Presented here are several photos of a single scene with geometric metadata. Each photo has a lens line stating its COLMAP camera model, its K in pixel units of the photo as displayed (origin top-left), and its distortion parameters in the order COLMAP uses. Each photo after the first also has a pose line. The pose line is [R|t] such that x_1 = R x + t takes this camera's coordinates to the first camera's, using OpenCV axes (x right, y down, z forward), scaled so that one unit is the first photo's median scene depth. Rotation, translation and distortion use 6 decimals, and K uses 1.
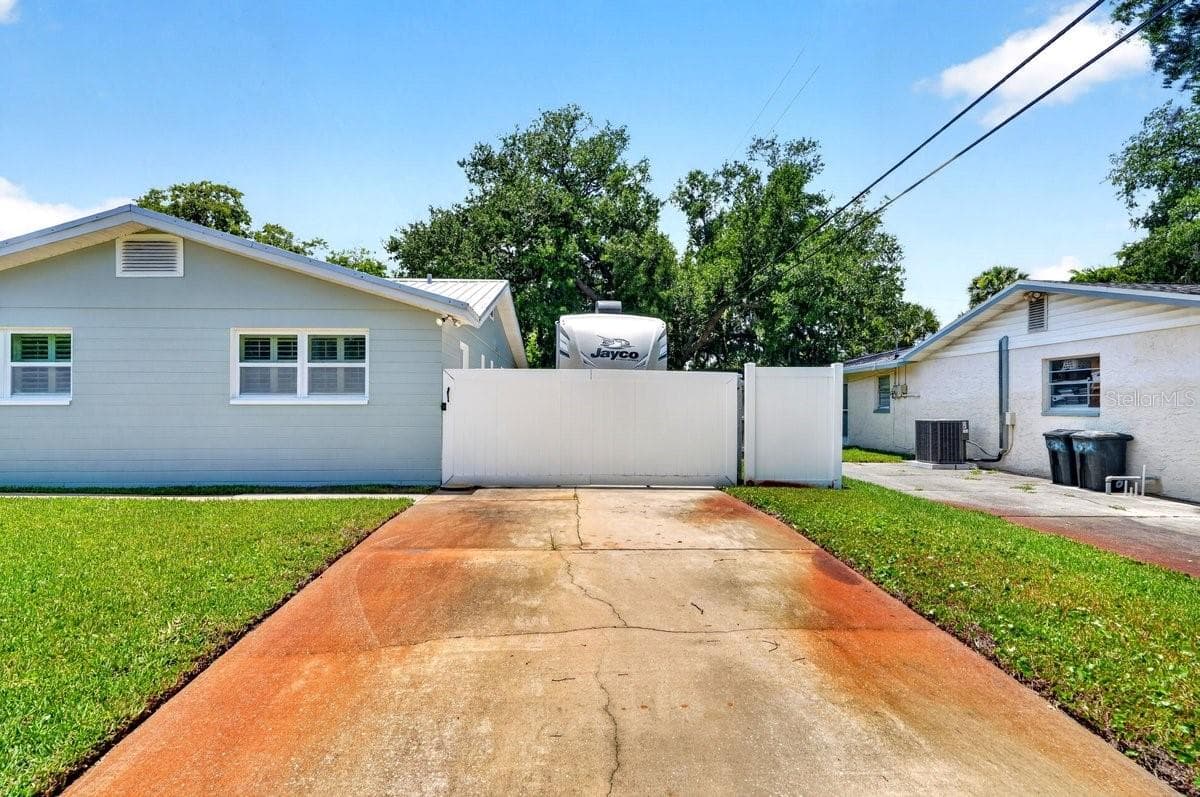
lens RADIAL K [[657.8, 0, 600.0], [0, 657.8, 398.5], [0, 0, 1]] dist [0.001855, 0.000102]
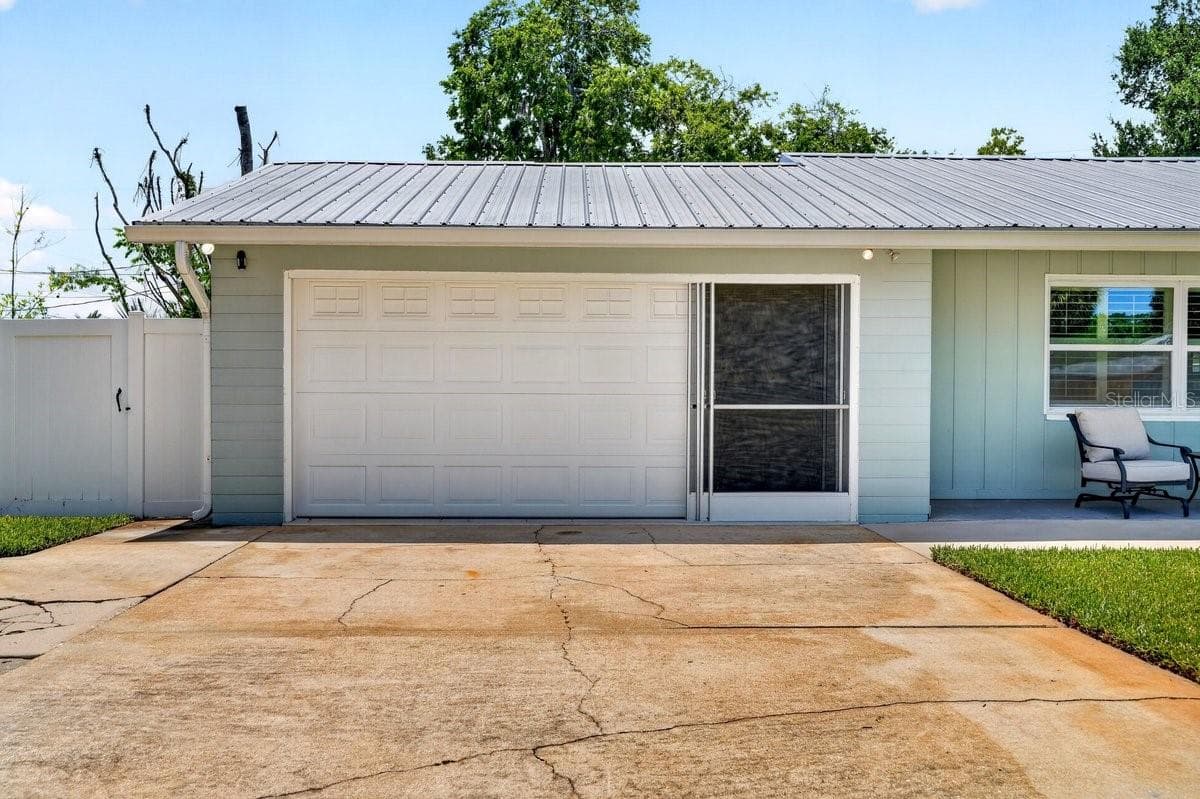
lens RADIAL K [[1179.0, 0, 600.0], [0, 1179.0, 399.5], [0, 0, 1]] dist [-0.012594, -0.004757]
pose [[0.999629, 0.003419, -0.027034, -1.869729], [-0.002707, 0.999650, 0.026299, -0.009376], [0.027115, -0.026216, 0.999288, -0.035657]]
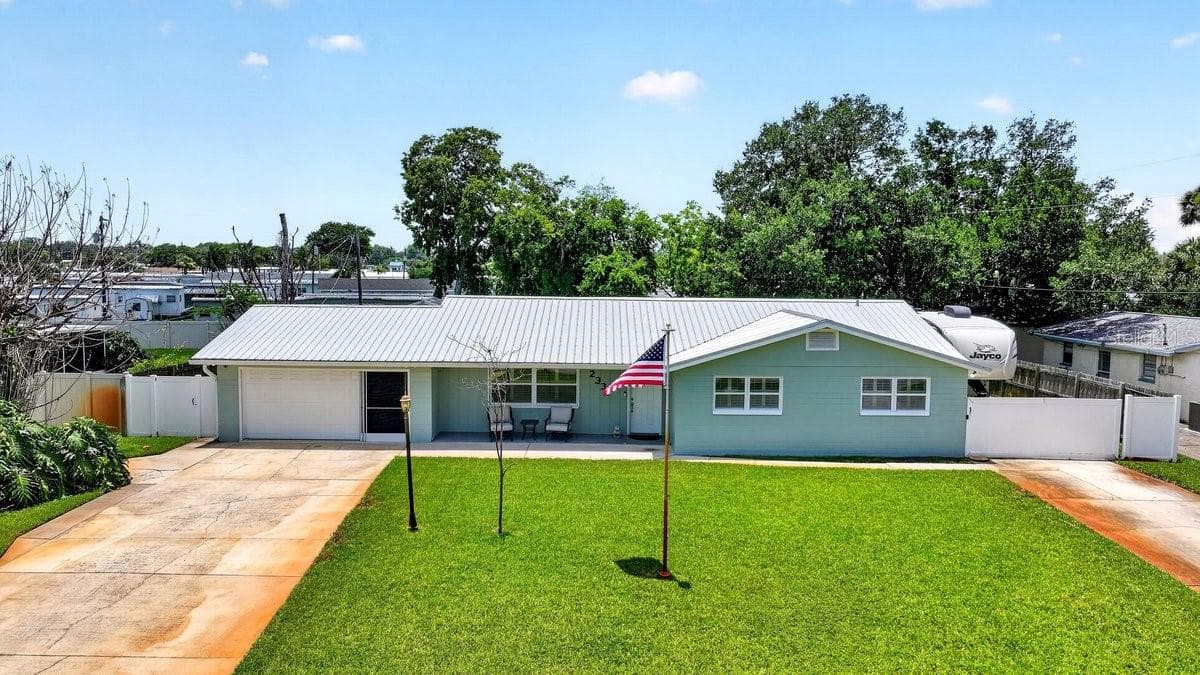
lens RADIAL K [[842.2, 0, 601.0], [0, 842.2, 319.3], [0, 0, 1]] dist [0.000914, 0.004736]
pose [[0.998792, 0.012254, -0.047585, -1.058739], [-0.008783, 0.997332, 0.072467, -0.391737], [0.048346, -0.071961, 0.996235, -1.317363]]
